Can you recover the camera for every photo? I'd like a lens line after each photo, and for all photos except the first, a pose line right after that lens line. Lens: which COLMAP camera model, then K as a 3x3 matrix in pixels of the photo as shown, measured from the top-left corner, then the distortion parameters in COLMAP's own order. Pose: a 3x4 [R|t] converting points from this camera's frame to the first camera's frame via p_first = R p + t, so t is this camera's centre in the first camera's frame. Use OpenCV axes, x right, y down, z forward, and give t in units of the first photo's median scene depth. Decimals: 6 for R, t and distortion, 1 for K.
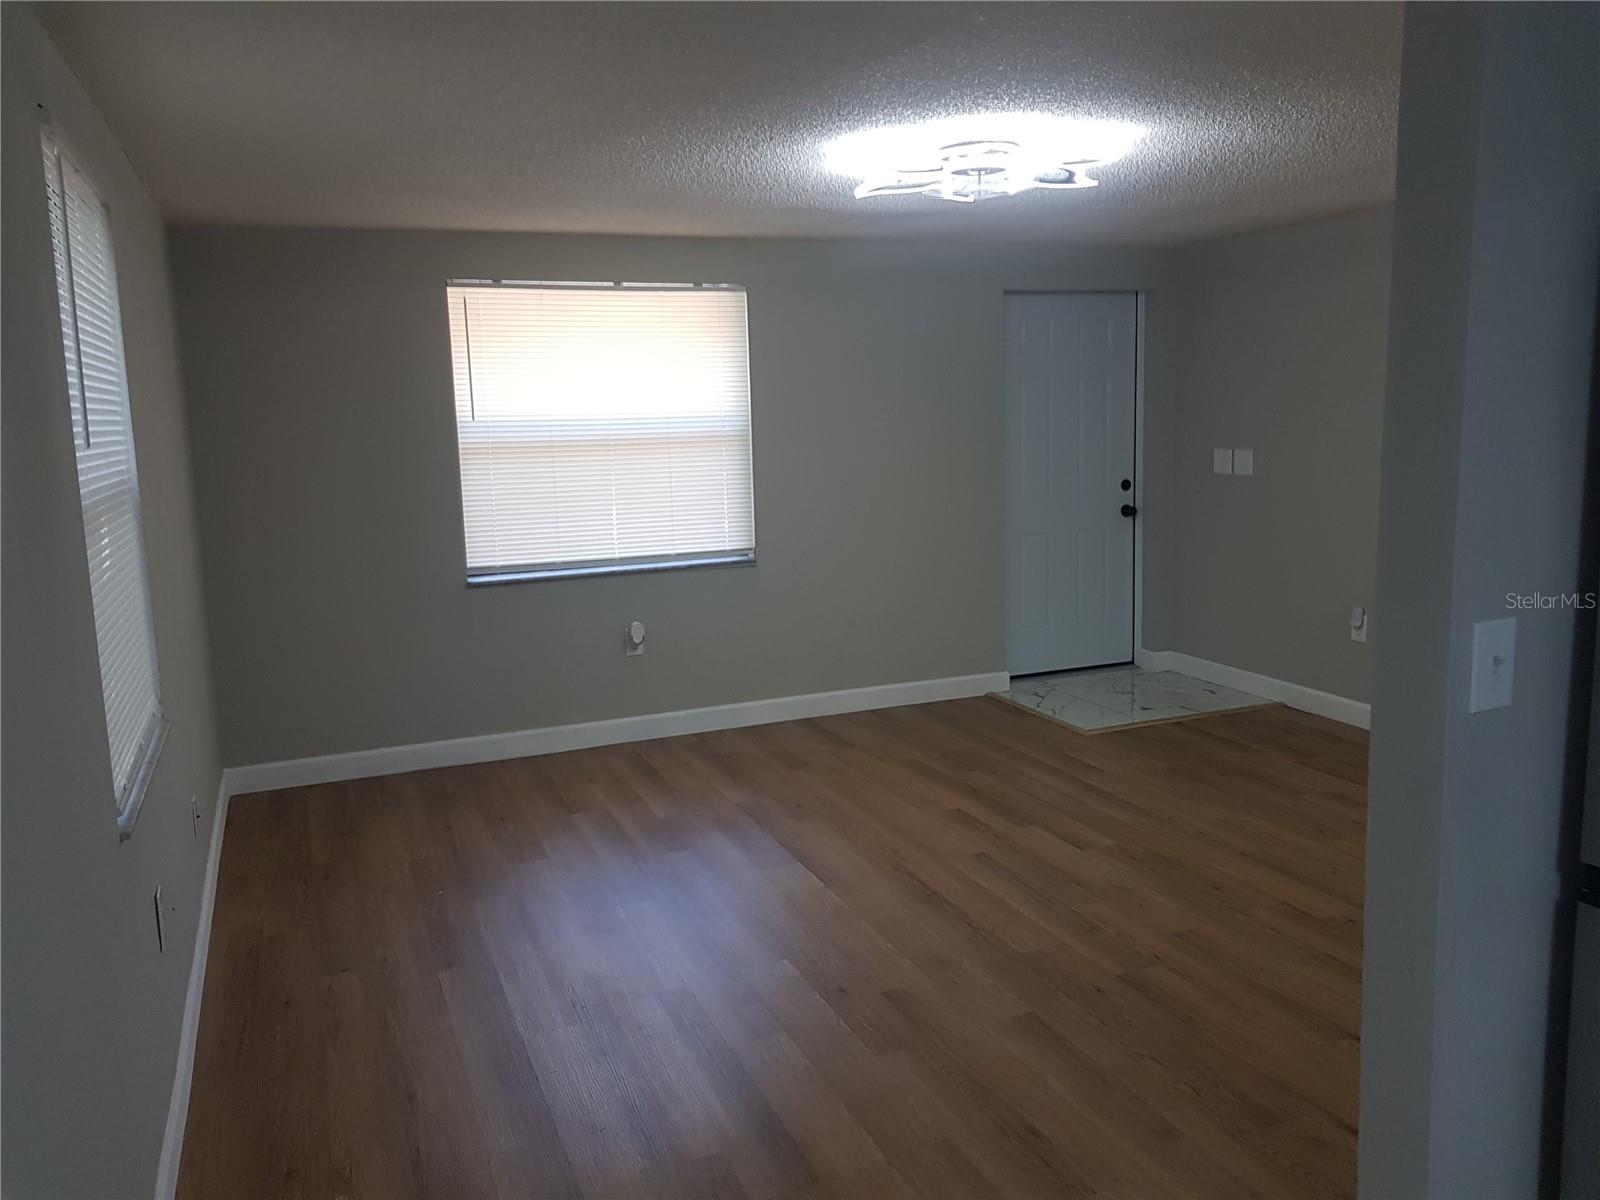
lens RADIAL K [[1226.3, 0, 800.0], [0, 1226.3, 600.0], [0, 0, 1]] dist [0.081052, -0.137726]
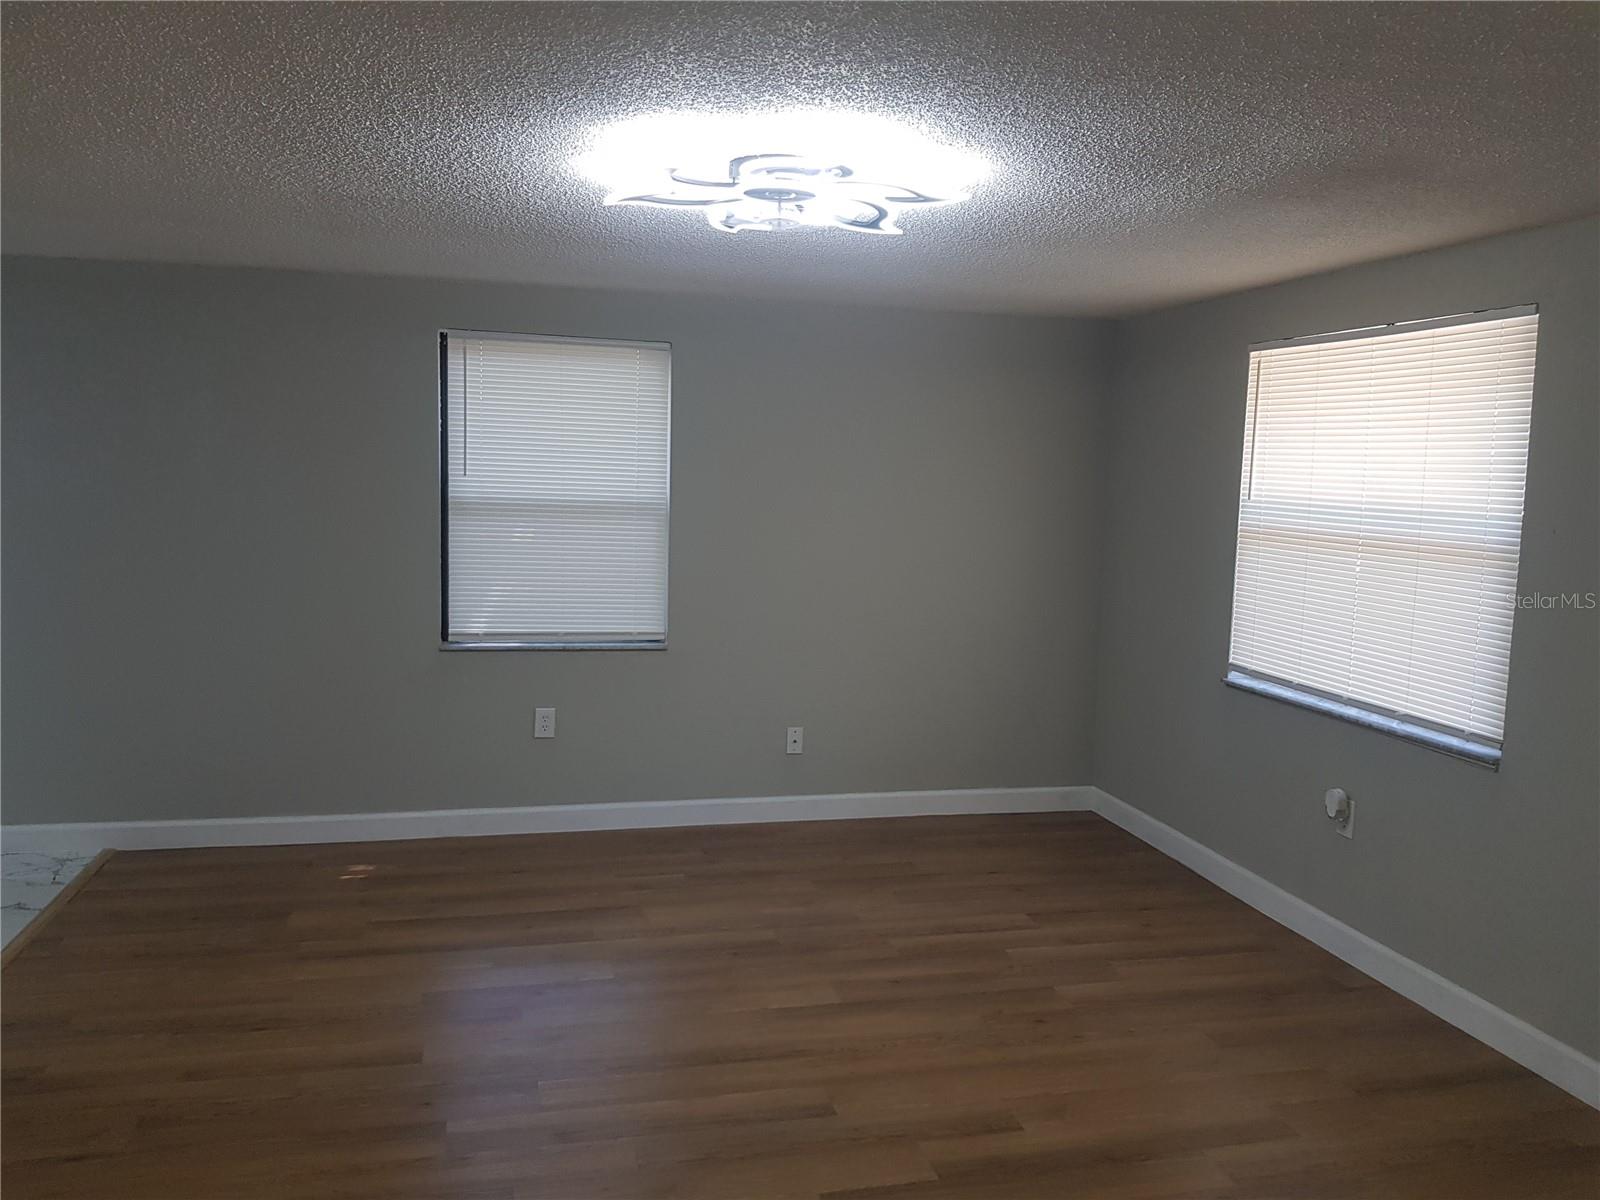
lens RADIAL K [[1241.0, 0, 794.1], [0, 1241.0, 601.9], [0, 0, 1]] dist [0.063664, -0.114913]
pose [[-0.159737, 0.131729, -0.978331, 0.658207], [-0.180311, 0.970490, 0.160114, -0.157179], [0.970552, 0.201980, -0.131271, 0.808853]]
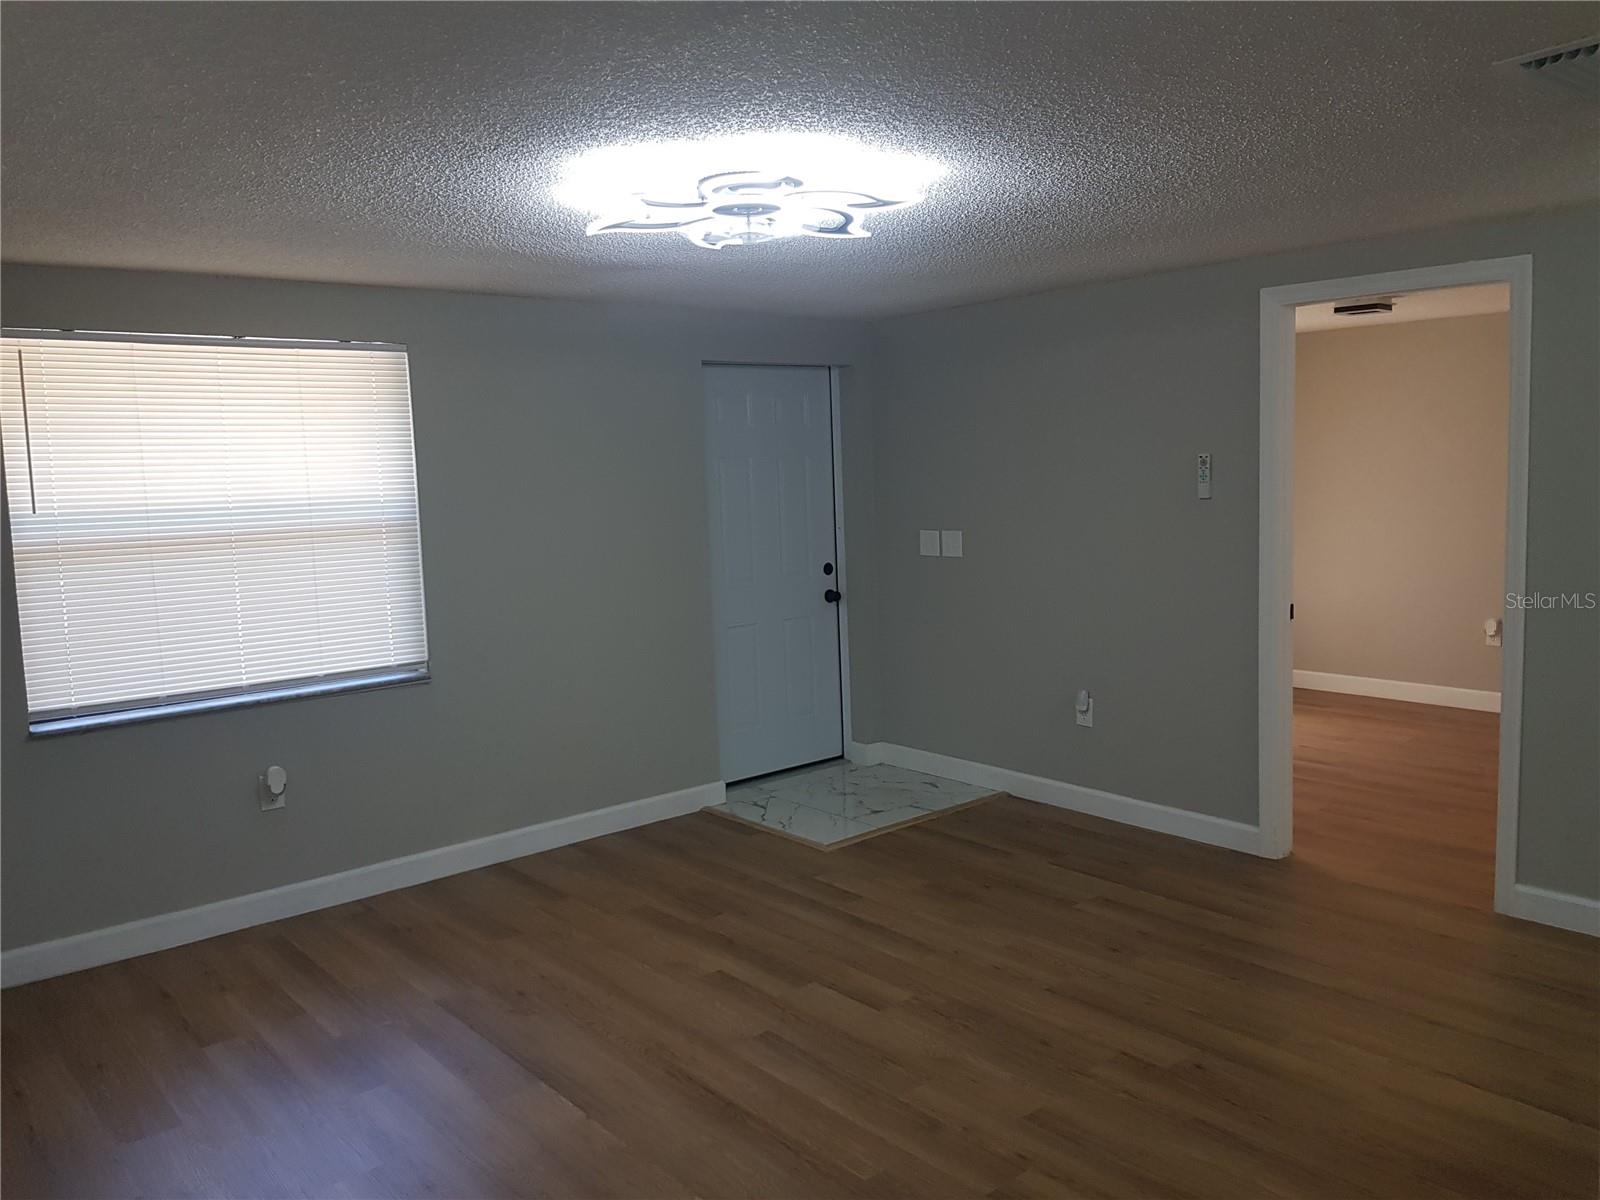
lens RADIAL K [[1226.3, 0, 800.0], [0, 1226.3, 600.0], [0, 0, 1]] dist [0.081052, -0.137726]
pose [[0.950228, -0.037926, 0.309240, -0.059301], [0.056221, 0.997142, -0.050464, -0.030446], [-0.306442, 0.065338, 0.949644, 0.154862]]
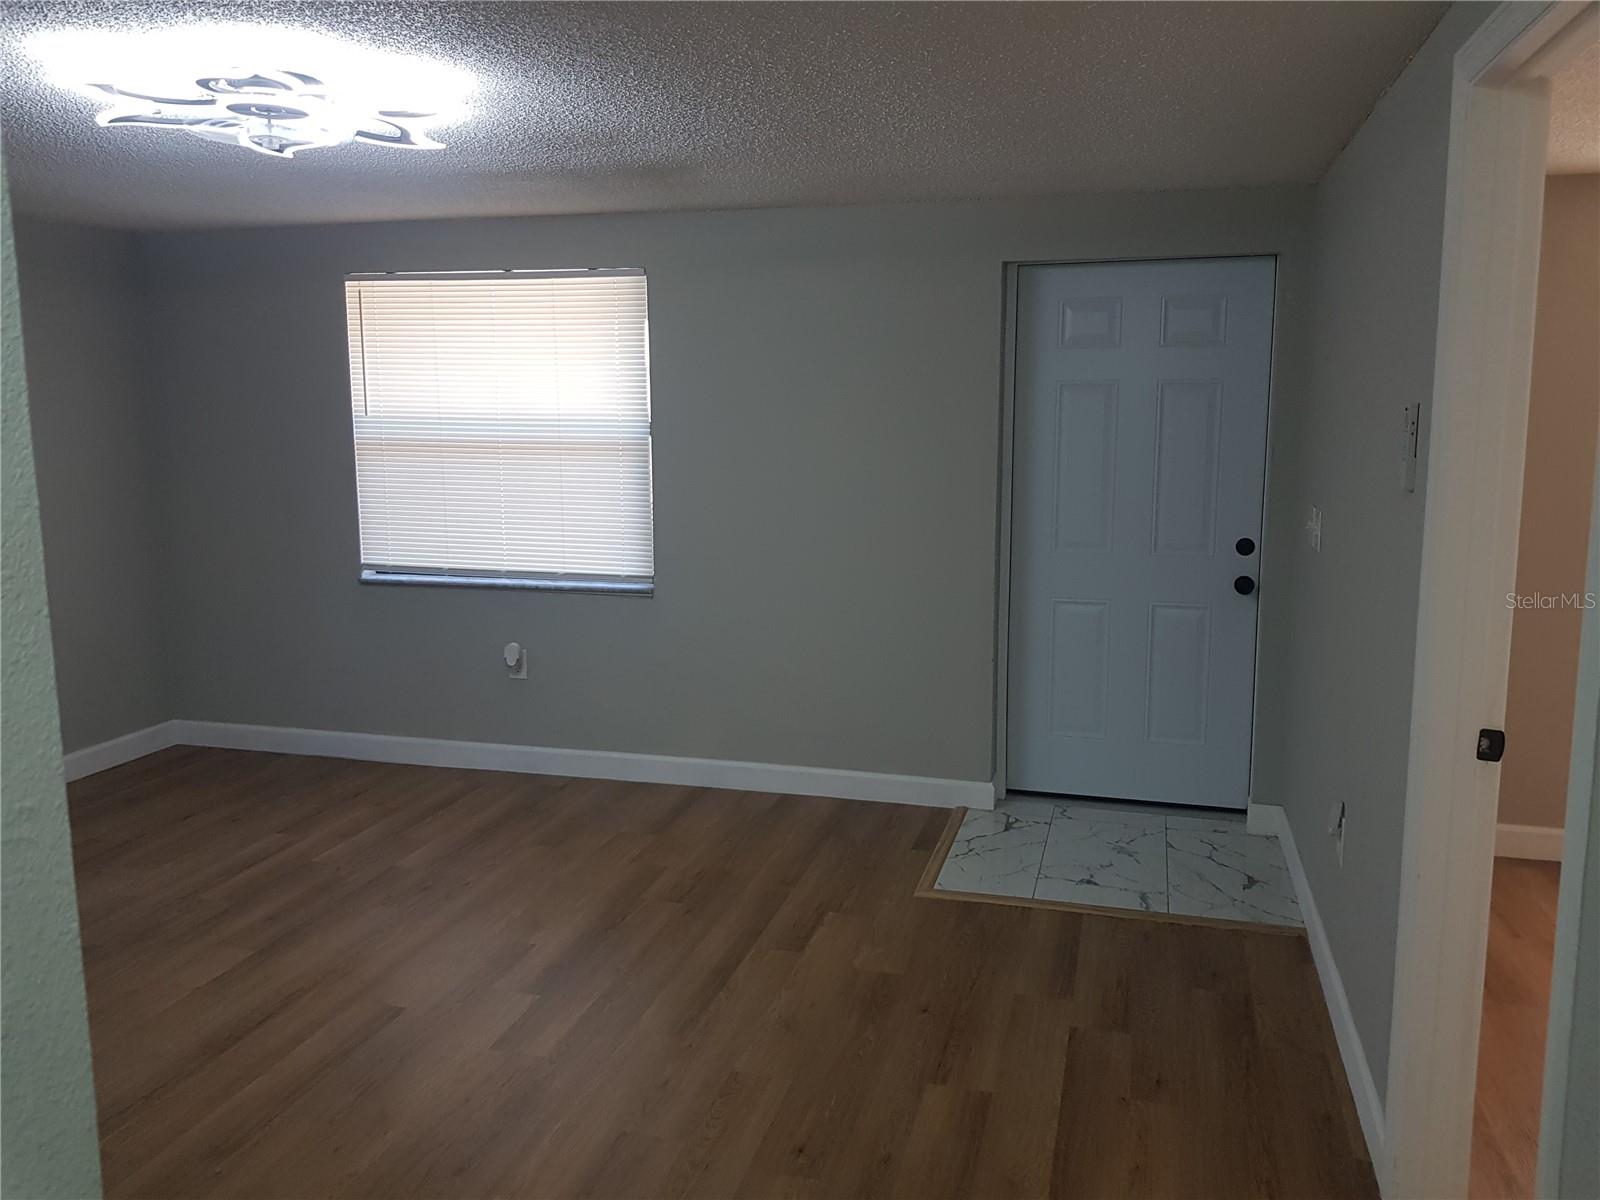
lens RADIAL K [[1229.8, 0, 825.1], [0, 1229.8, 587.7], [0, 0, 1]] dist [0.080419, -0.153890]
pose [[0.797592, 0.119642, -0.591213, 0.620515], [-0.119182, 0.992067, 0.039976, -0.091524], [0.591306, 0.038578, 0.805524, 0.421399]]
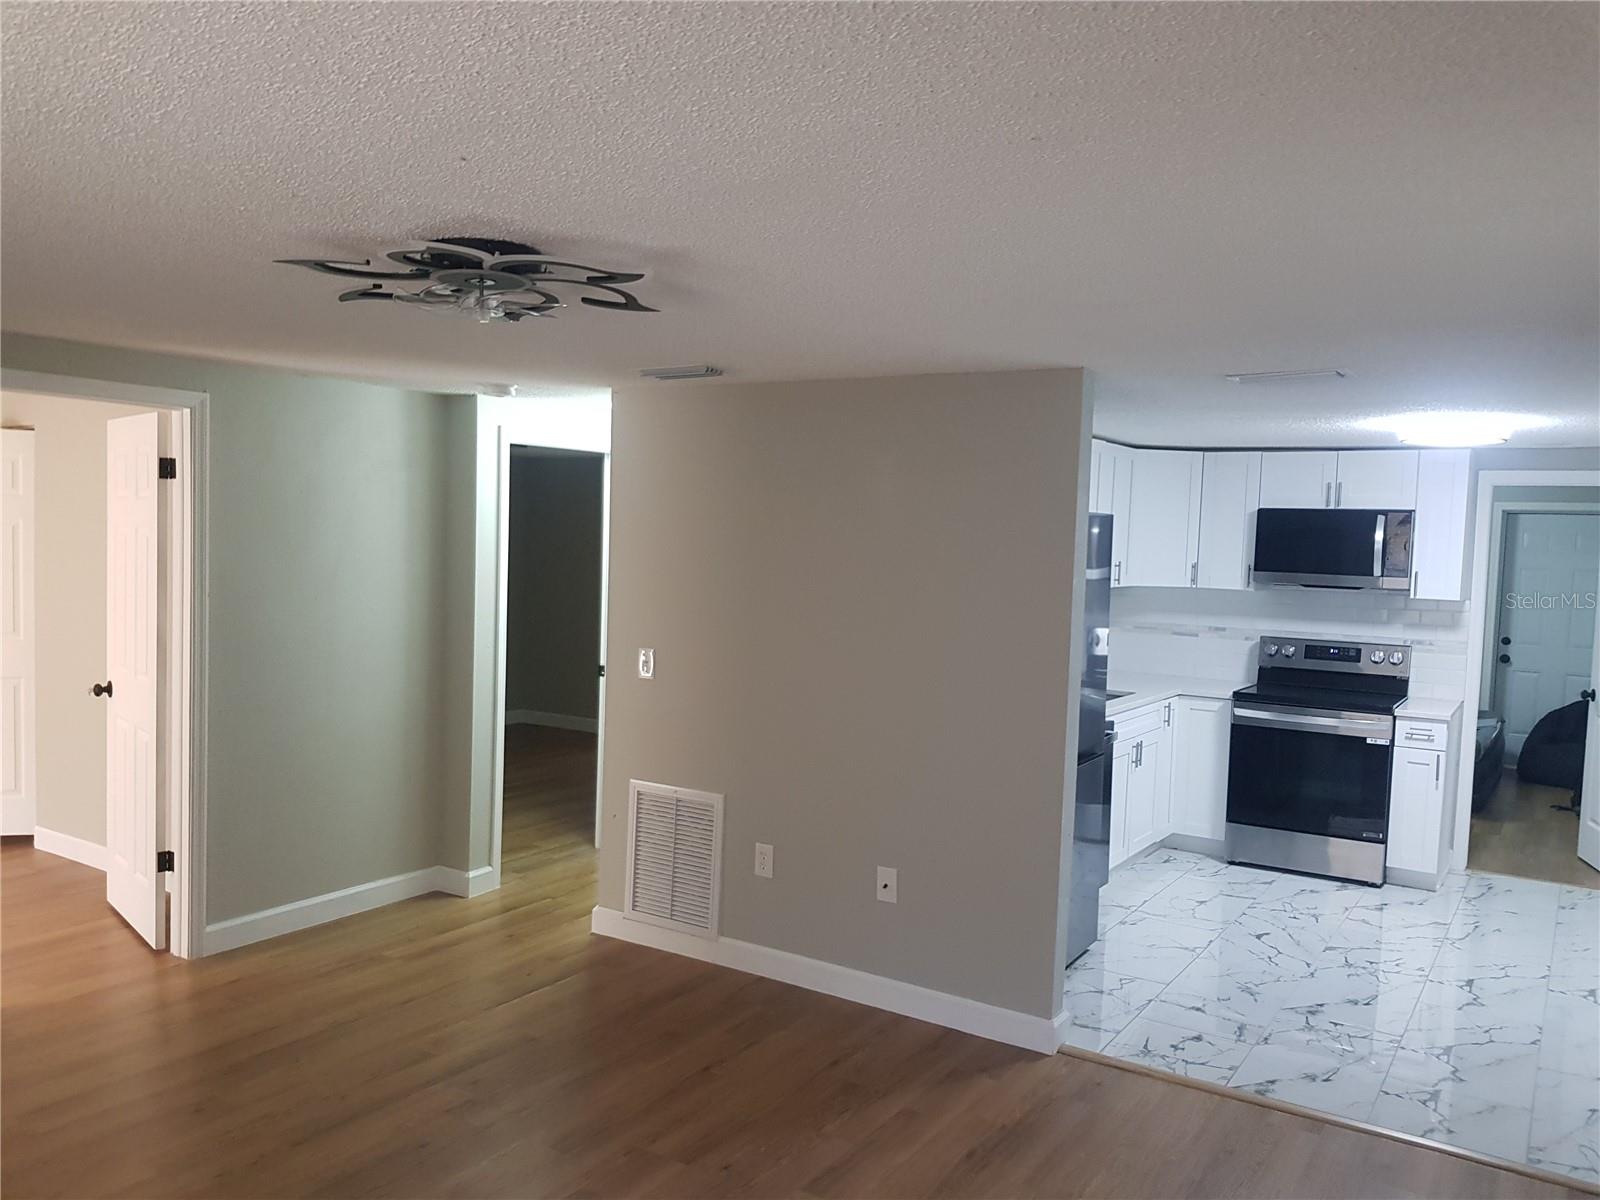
lens RADIAL K [[1241.0, 0, 794.1], [0, 1241.0, 601.9], [0, 0, 1]] dist [0.063664, -0.114913]
pose [[-0.568832, -0.035329, 0.821695, -0.380449], [0.118563, 0.985119, 0.124432, -0.162137], [-0.813863, 0.168203, -0.556179, 0.891279]]
